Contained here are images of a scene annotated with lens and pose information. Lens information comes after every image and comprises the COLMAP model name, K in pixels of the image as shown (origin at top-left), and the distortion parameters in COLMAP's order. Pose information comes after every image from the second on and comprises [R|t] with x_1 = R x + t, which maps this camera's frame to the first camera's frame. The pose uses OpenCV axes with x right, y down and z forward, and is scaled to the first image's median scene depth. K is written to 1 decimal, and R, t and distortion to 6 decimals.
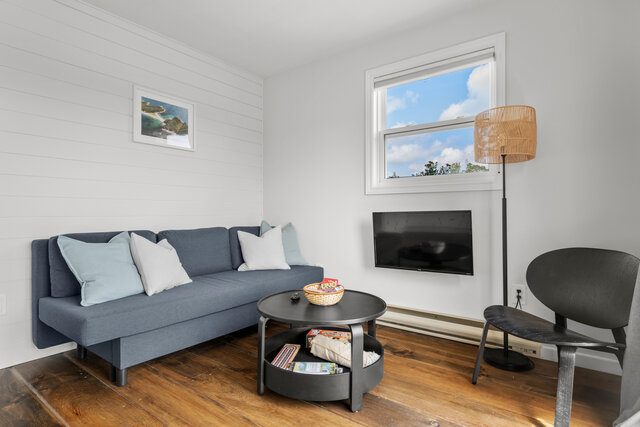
lens RADIAL K [[344.2, 0, 321.6], [0, 344.2, 212.4], [0, 0, 1]] dist [0.000832, -0.000099]
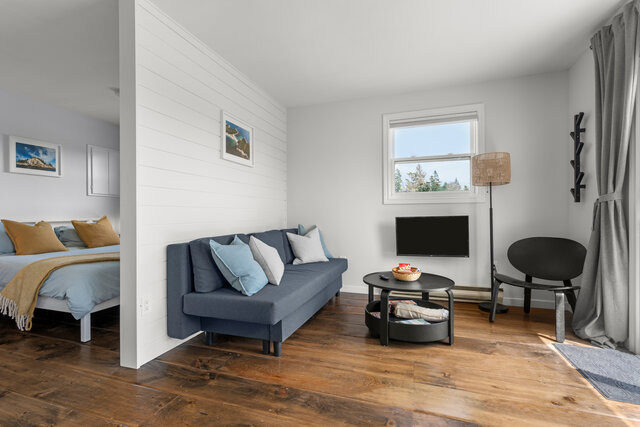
lens RADIAL K [[296.4, 0, 320.0], [0, 296.4, 213.5], [0, 0, 1]] dist [0.000698, 0.001207]
pose [[0.951727, -0.004962, 0.306904, -0.571962], [0.006104, 0.999978, -0.002762, -0.013651], [-0.306884, 0.004502, 0.951736, -0.068282]]
